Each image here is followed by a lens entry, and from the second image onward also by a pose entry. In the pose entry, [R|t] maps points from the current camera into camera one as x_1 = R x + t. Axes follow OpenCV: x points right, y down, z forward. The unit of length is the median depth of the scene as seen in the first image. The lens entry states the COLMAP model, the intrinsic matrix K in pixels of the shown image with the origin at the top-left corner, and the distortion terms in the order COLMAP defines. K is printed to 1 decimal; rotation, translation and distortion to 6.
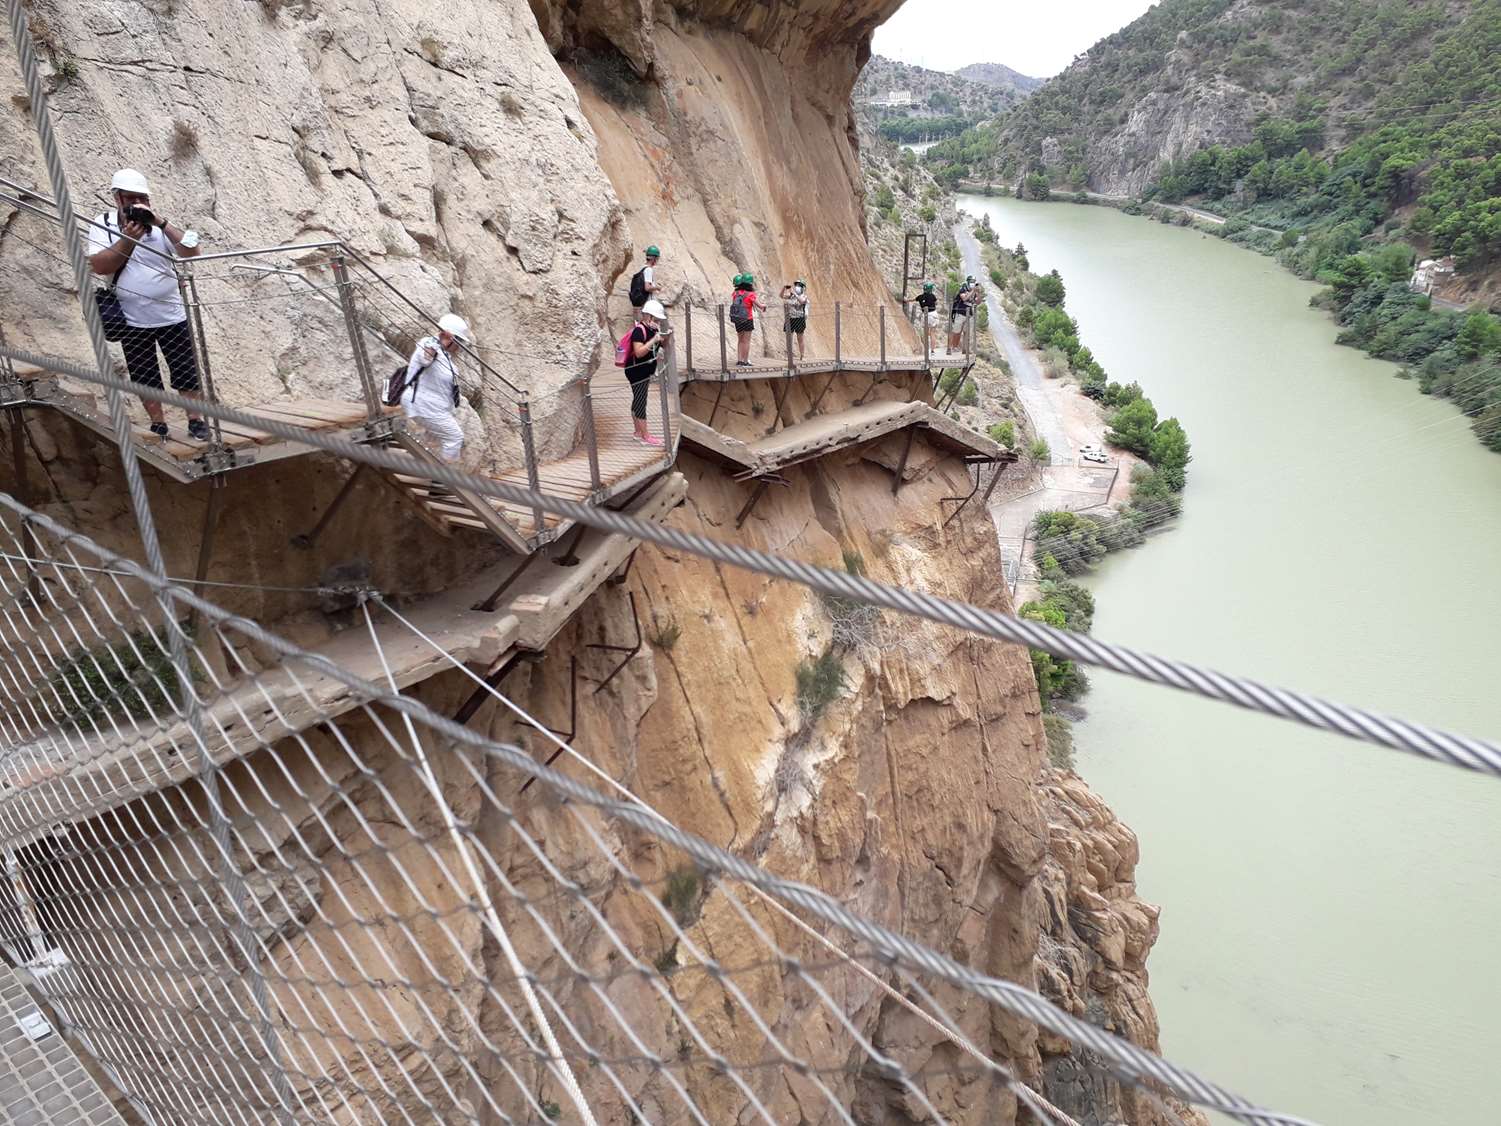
lens RADIAL K [[1187.5, 0, 755.5], [0, 1187.5, 595.3], [0, 0, 1]] dist [0.046578, -0.044367]
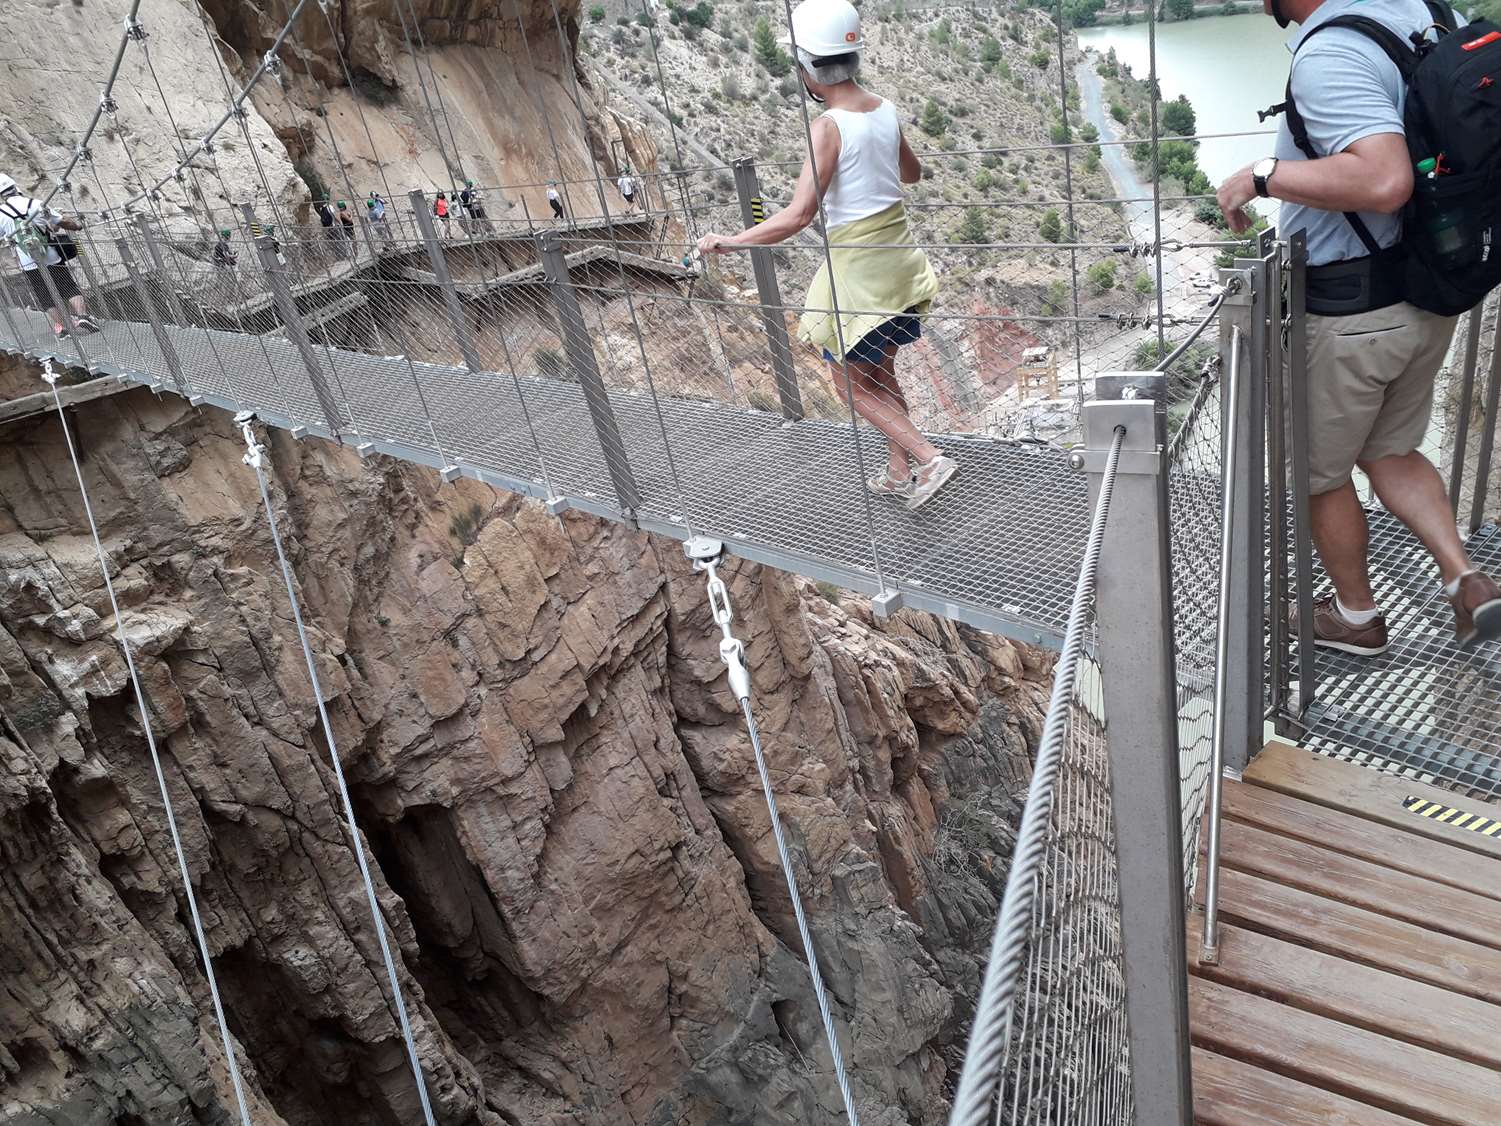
lens RADIAL K [[1197.0, 0, 766.2], [0, 1197.0, 575.6], [0, 0, 1]] dist [0.061416, -0.071642]
pose [[0.981448, -0.105407, -0.160156, 0.643762], [0.116312, 0.991382, 0.060283, 0.241489], [0.152422, -0.077793, 0.985249, -0.735243]]
